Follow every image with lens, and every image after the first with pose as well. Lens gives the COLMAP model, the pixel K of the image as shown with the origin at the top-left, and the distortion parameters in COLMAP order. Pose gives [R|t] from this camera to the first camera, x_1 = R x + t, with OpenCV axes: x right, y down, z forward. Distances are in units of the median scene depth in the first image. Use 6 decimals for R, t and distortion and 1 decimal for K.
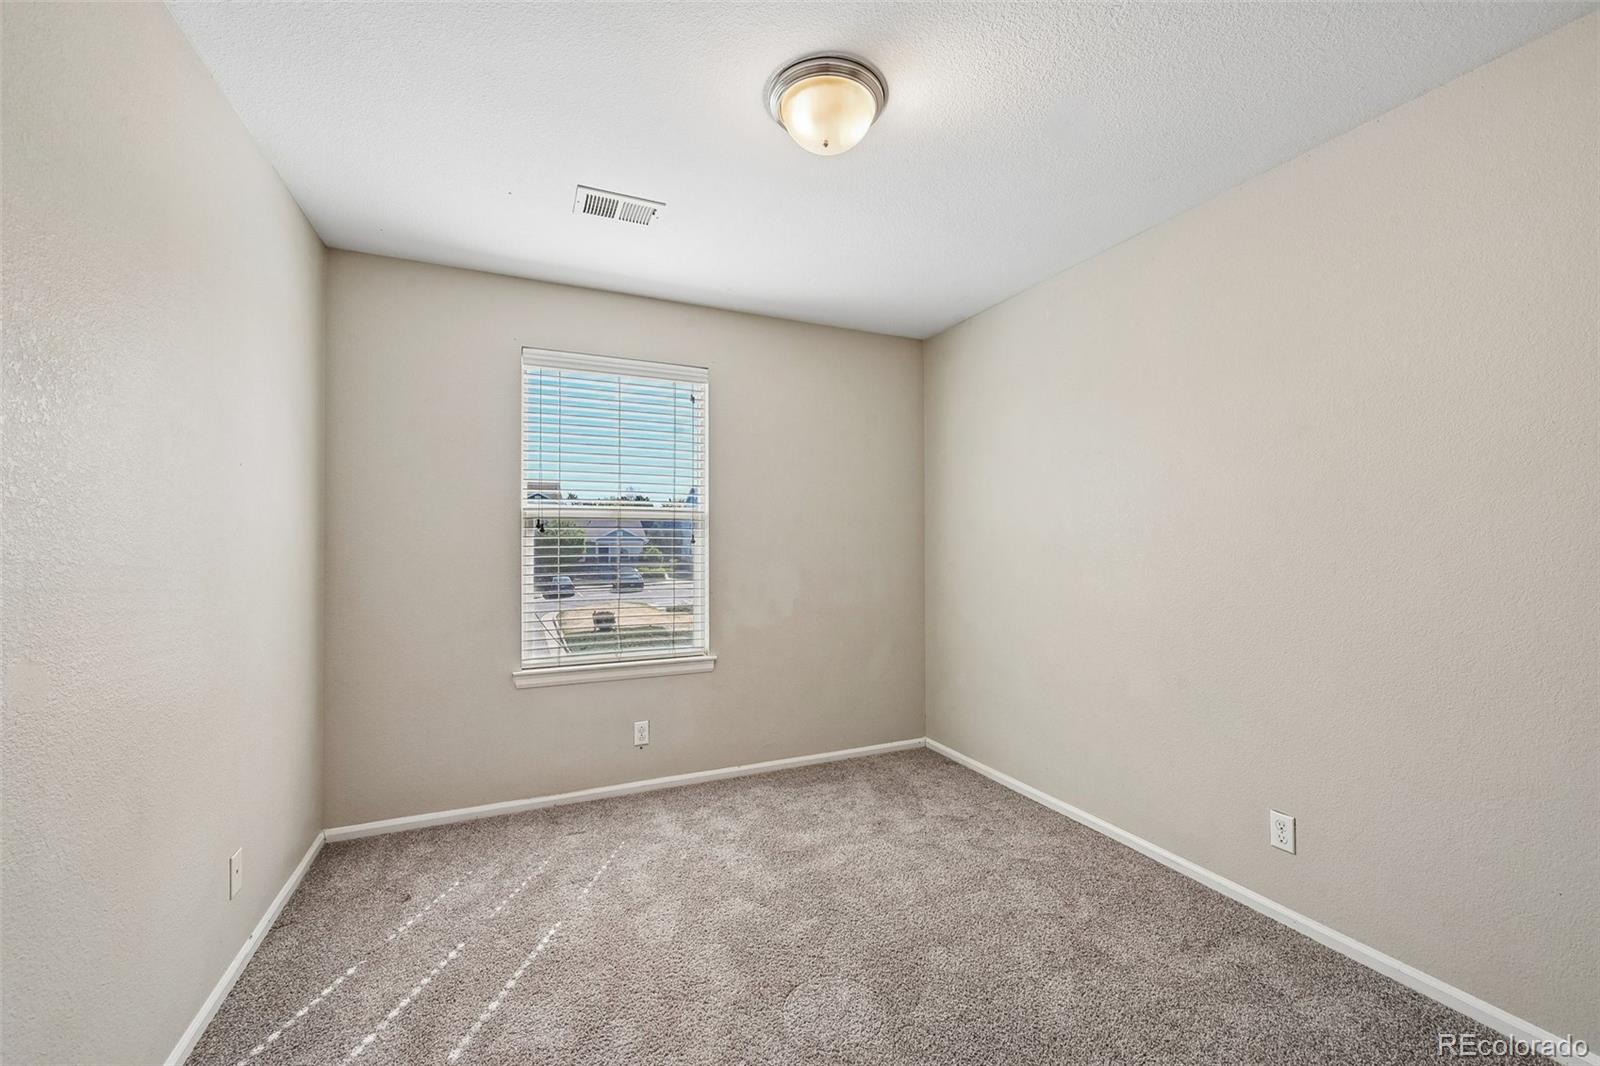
lens RADIAL K [[649.2, 0, 800.0], [0, 649.2, 533.0], [0, 0, 1]] dist [0.000412, 0.000044]
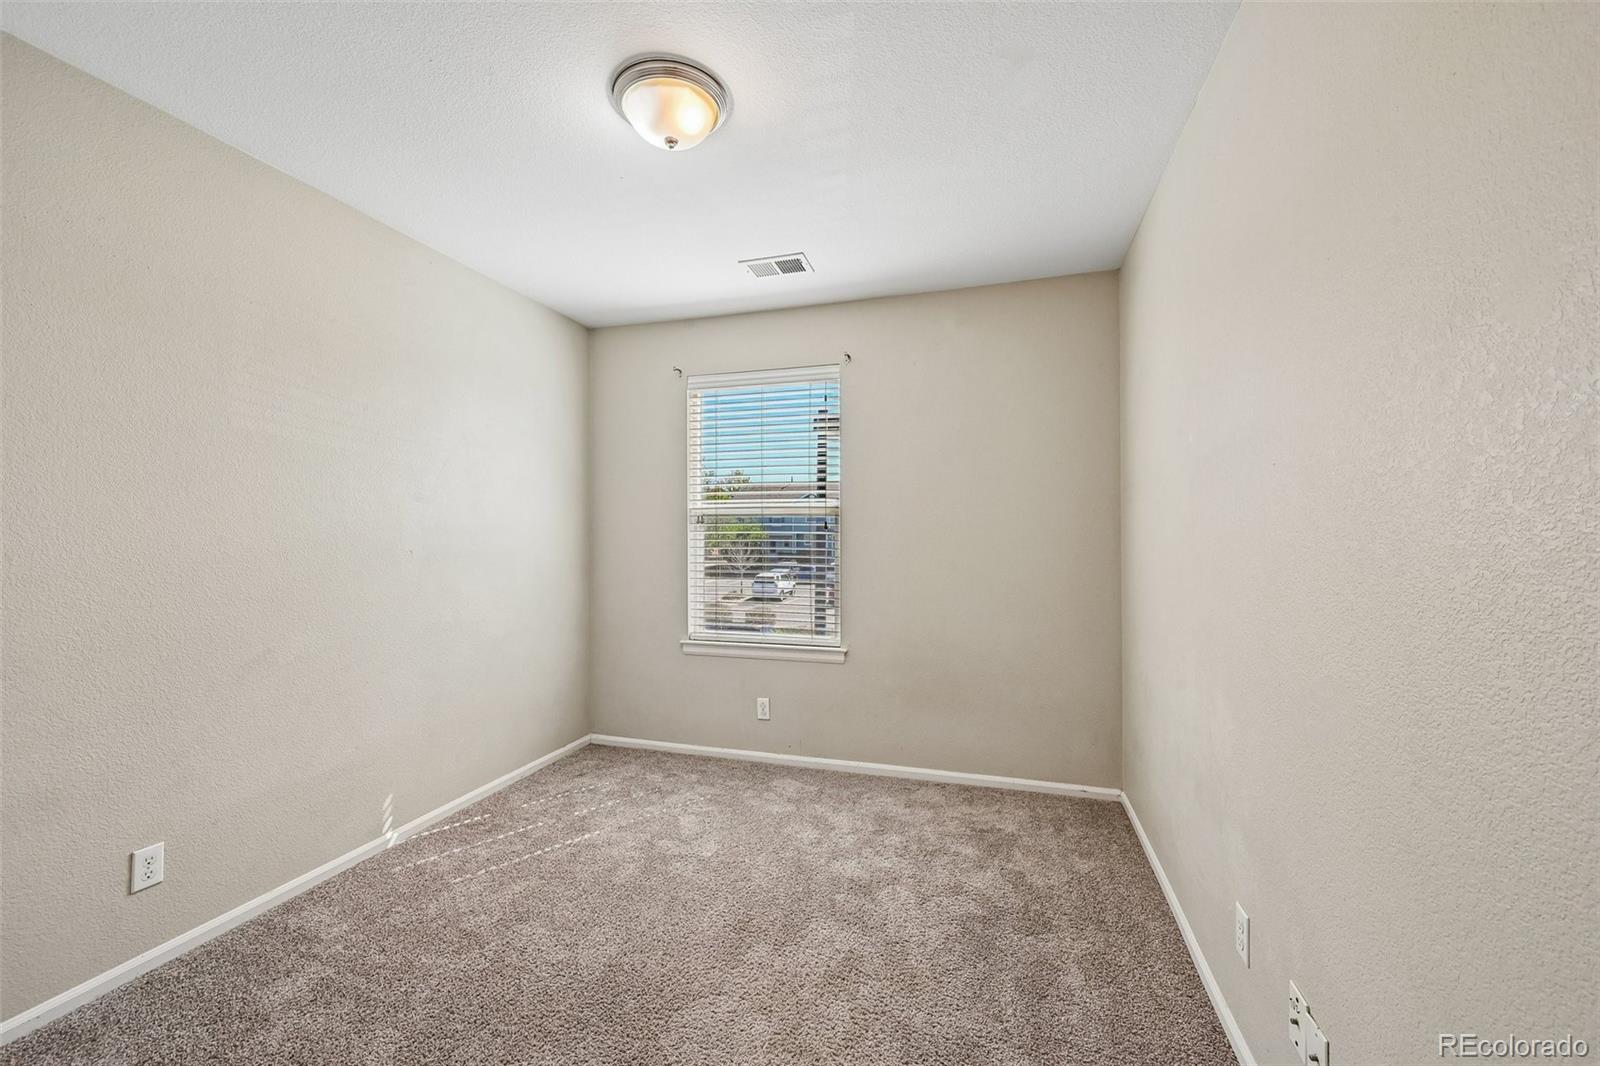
lens RADIAL K [[638.5, 0, 798.7], [0, 638.5, 539.8], [0, 0, 1]] dist [0.000135, 0.000432]
pose [[0.746455, 0.004456, -0.665421, 0.525145], [0.010229, 0.999783, 0.018169, 0.001249], [0.665357, -0.020369, 0.746247, 0.234855]]
